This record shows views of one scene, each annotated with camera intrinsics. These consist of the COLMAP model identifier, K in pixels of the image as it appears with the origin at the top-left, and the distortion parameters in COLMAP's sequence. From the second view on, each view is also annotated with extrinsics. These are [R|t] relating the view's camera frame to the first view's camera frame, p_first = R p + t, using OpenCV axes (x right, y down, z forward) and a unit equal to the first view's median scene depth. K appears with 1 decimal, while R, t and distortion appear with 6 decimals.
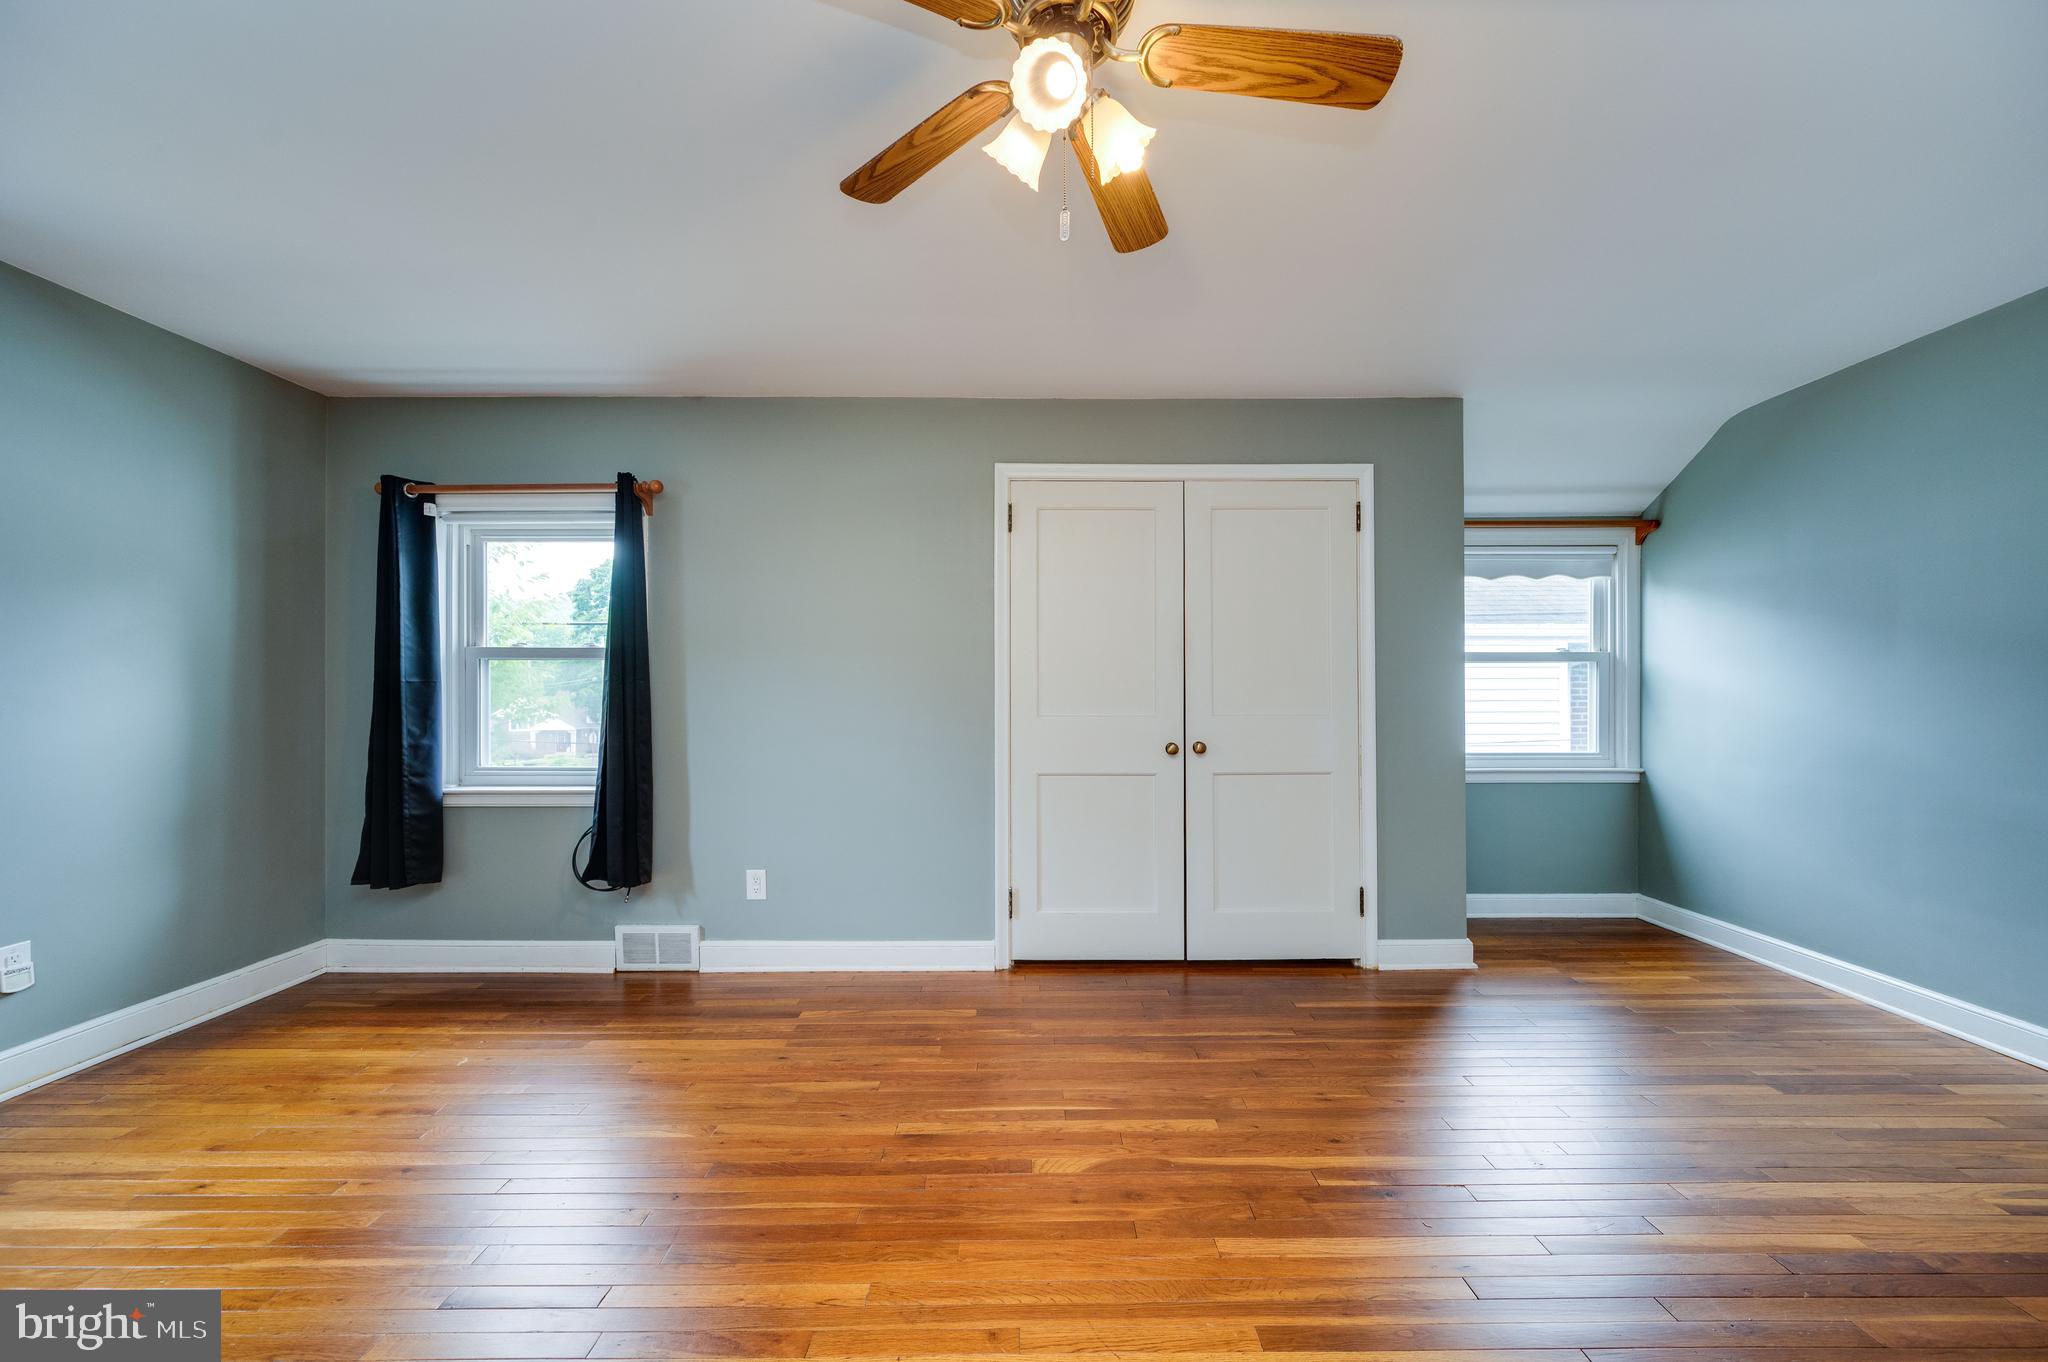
lens RADIAL K [[807.4, 0, 1026.4], [0, 807.4, 691.3], [0, 0, 1]] dist [-0.001565, -0.000363]
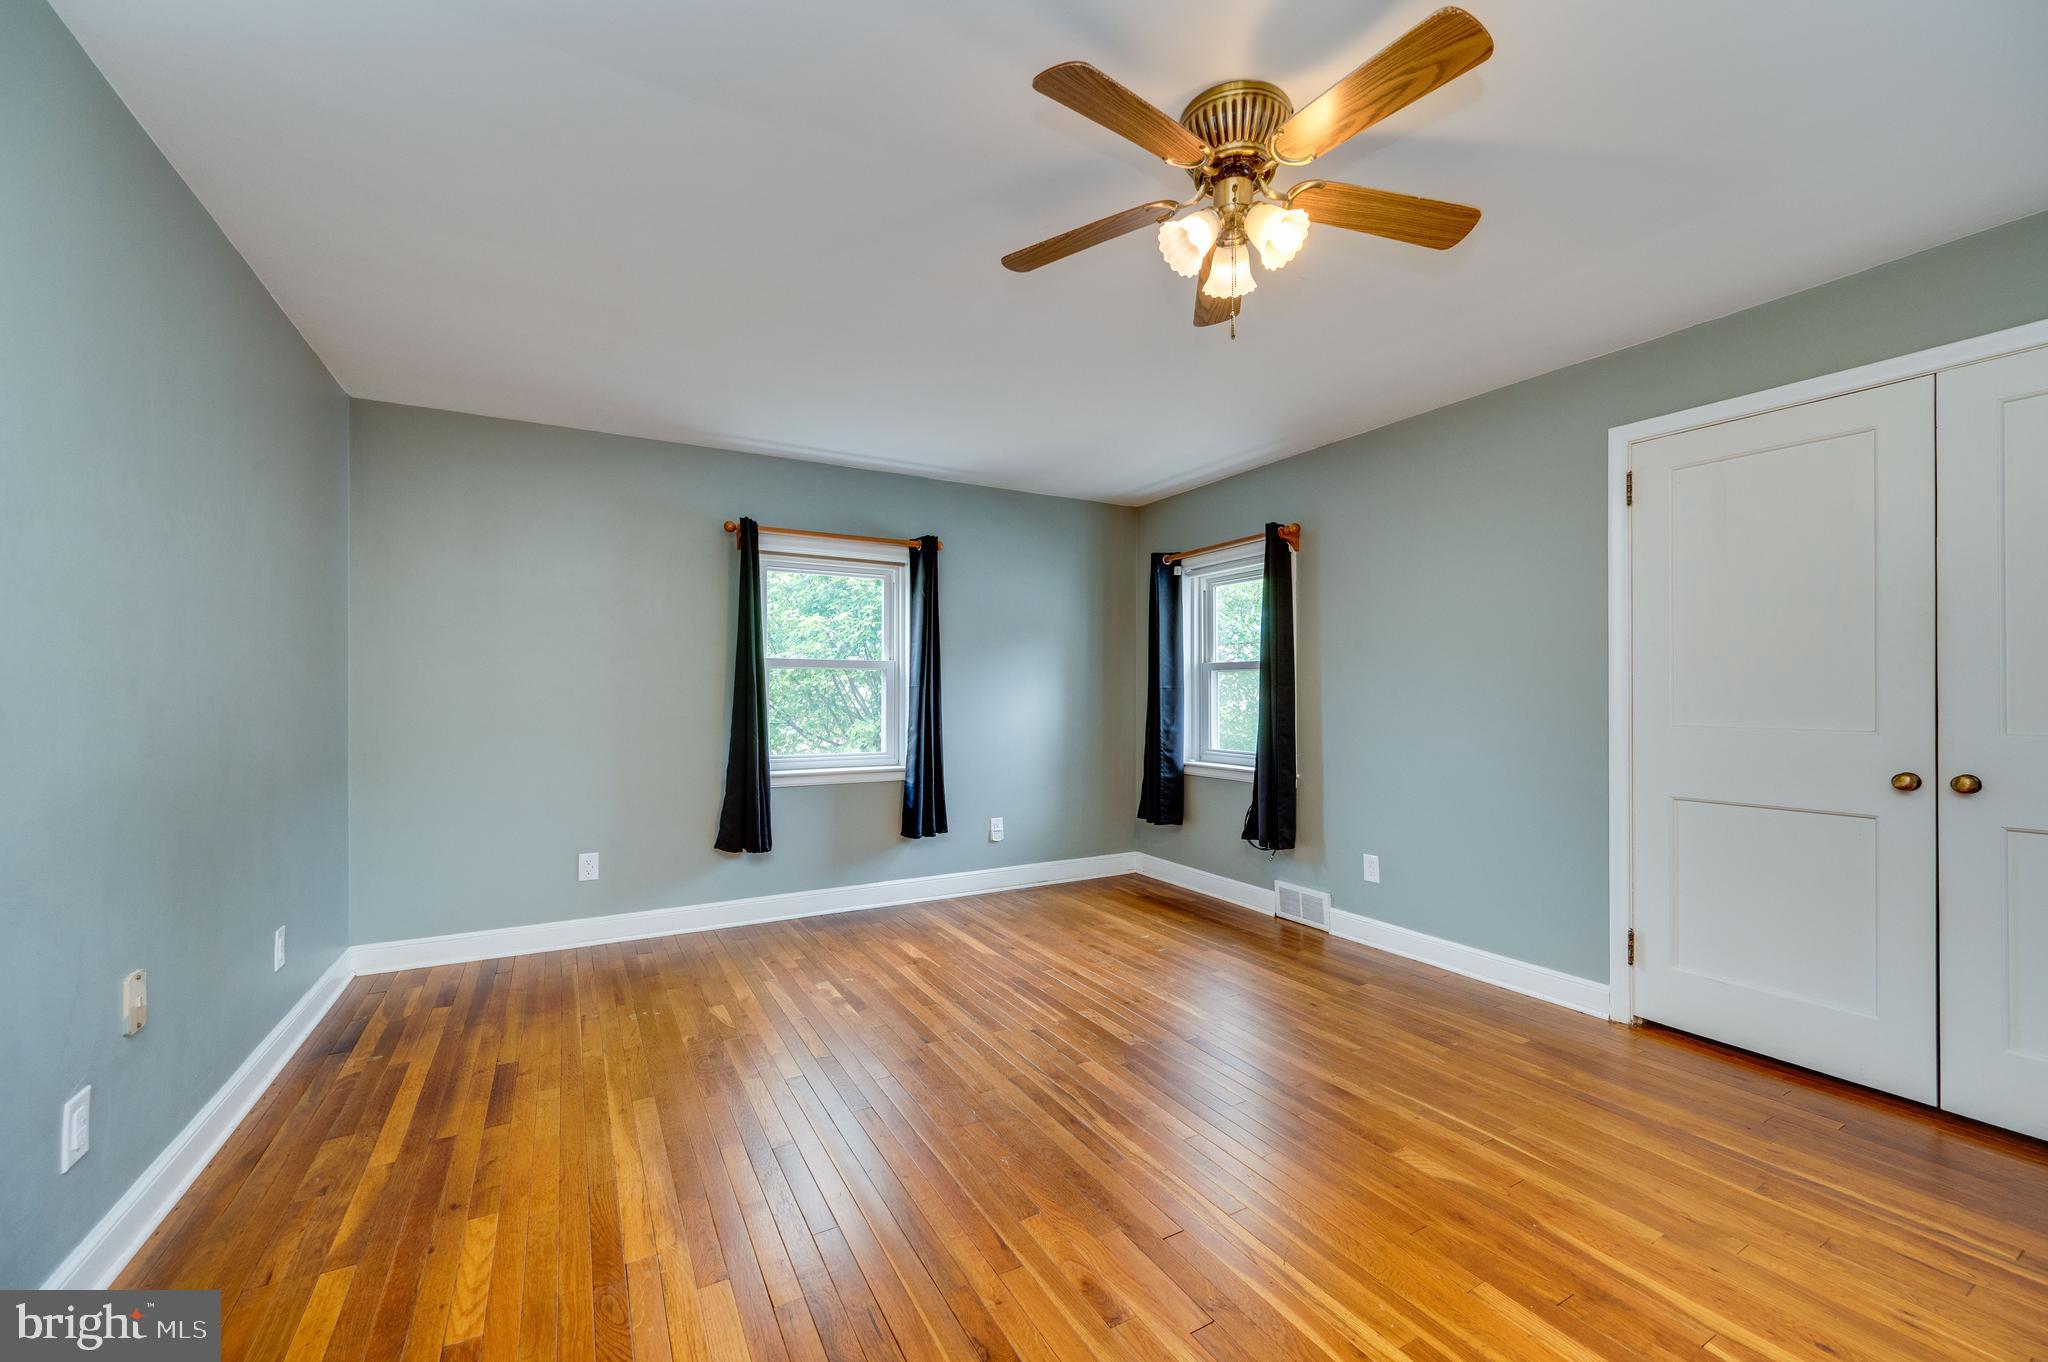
lens RADIAL K [[807.4, 0, 1026.4], [0, 807.4, 691.3], [0, 0, 1]] dist [-0.001565, -0.000363]
pose [[0.487552, -0.002953, -0.873089, 0.410843], [0.000700, 0.999995, -0.002991, -0.001481], [0.873094, 0.000847, 0.487552, 0.042983]]
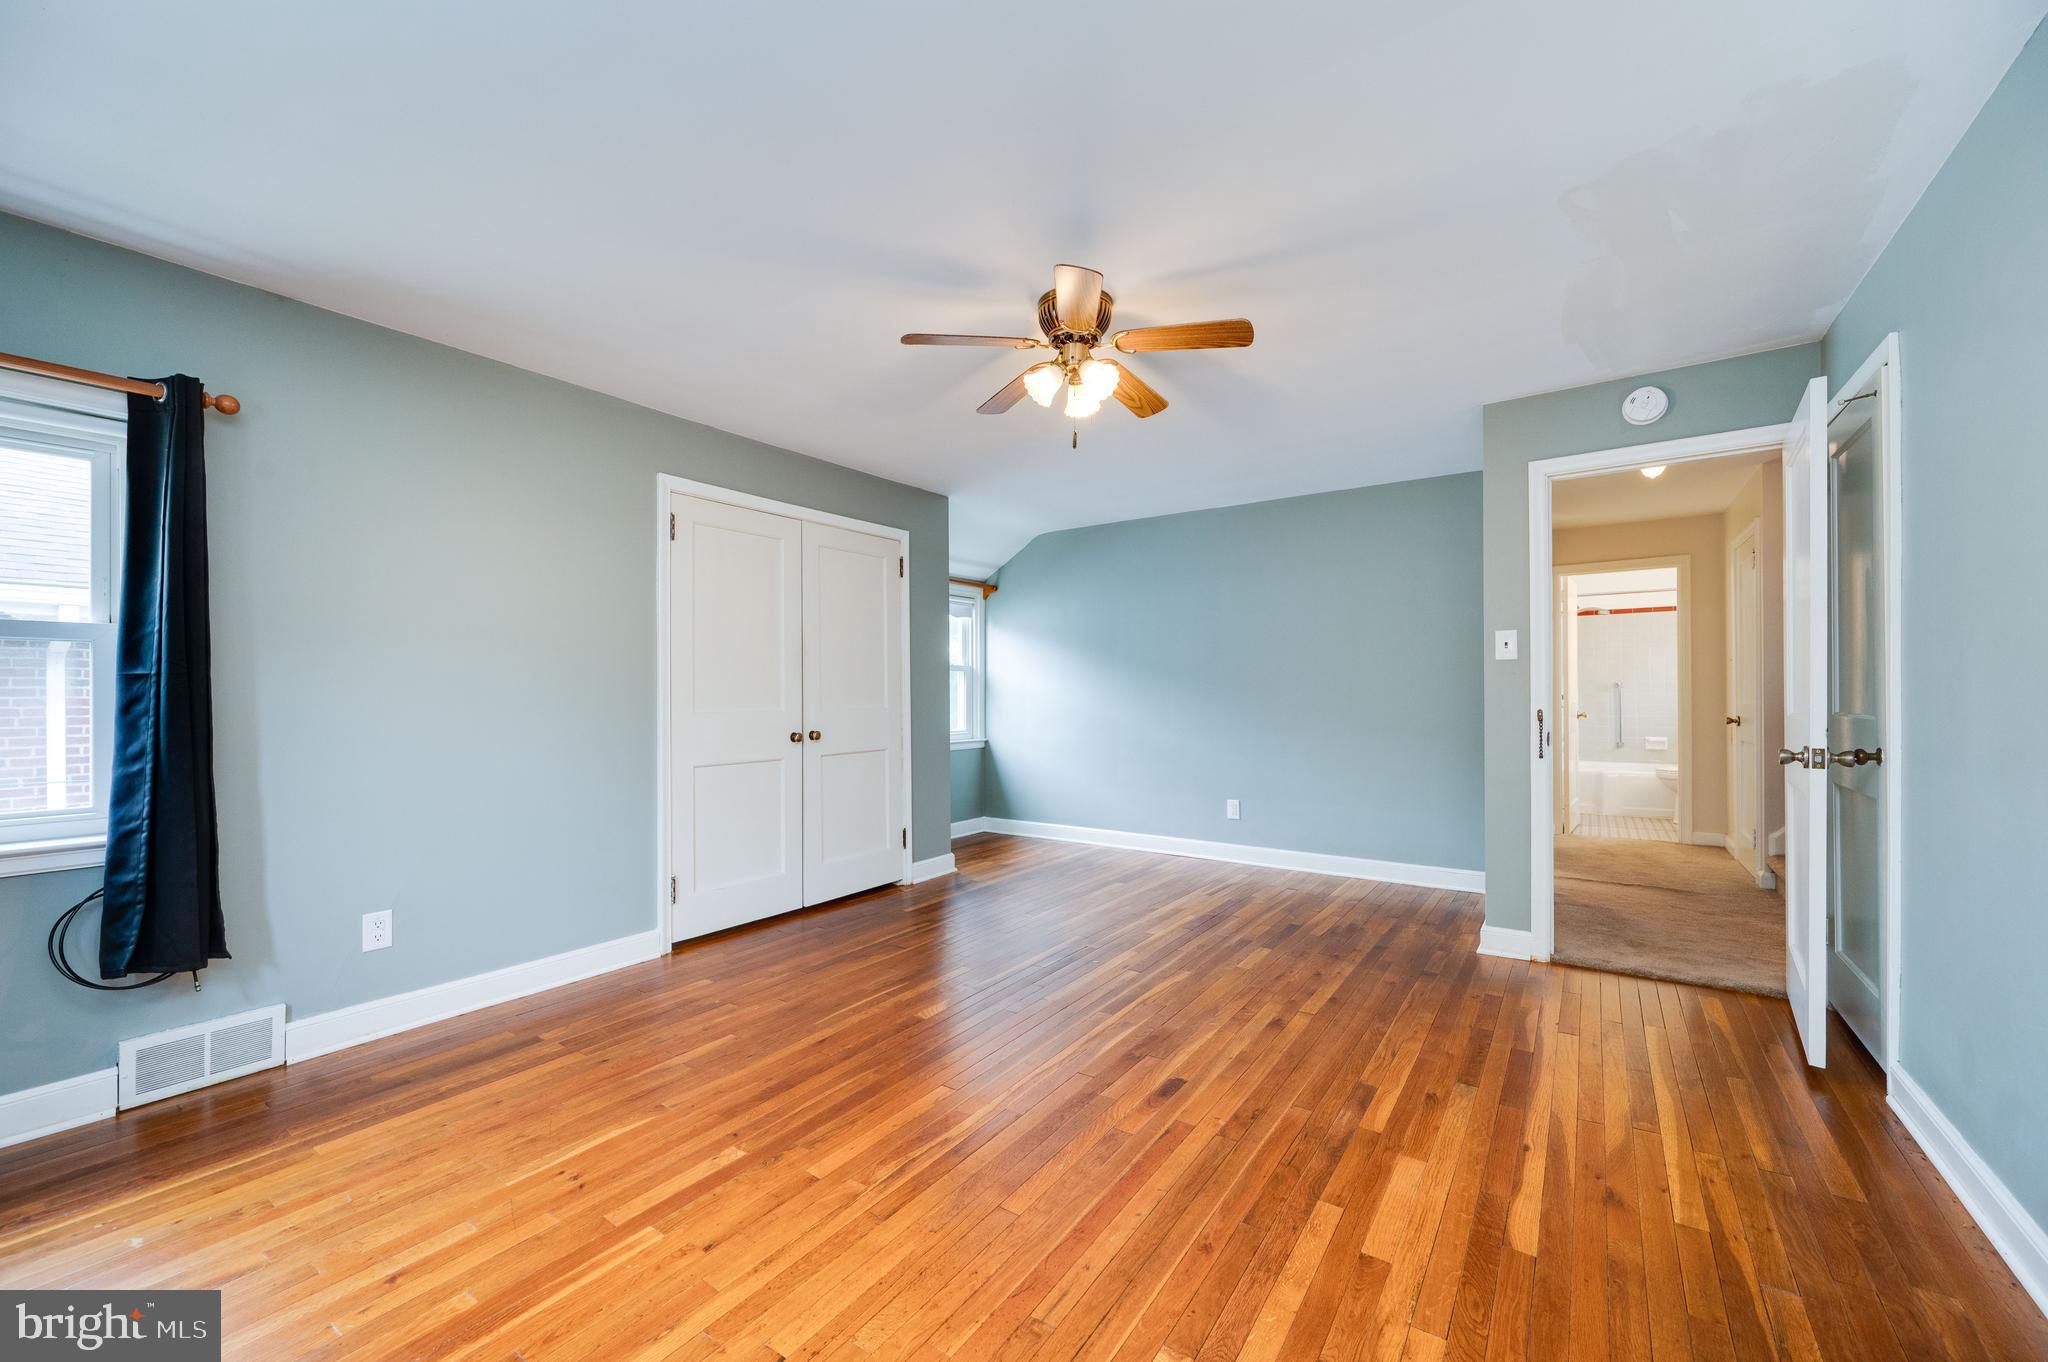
lens RADIAL K [[819.0, 0, 1028.6], [0, 819.0, 682.1], [0, 0, 1]] dist [-0.000934, -0.000183]
pose [[0.568455, 0.008486, 0.822670, -0.647300], [0.003480, 0.999913, -0.012718, 0.005177], [-0.822707, 0.010093, 0.568376, 0.001413]]
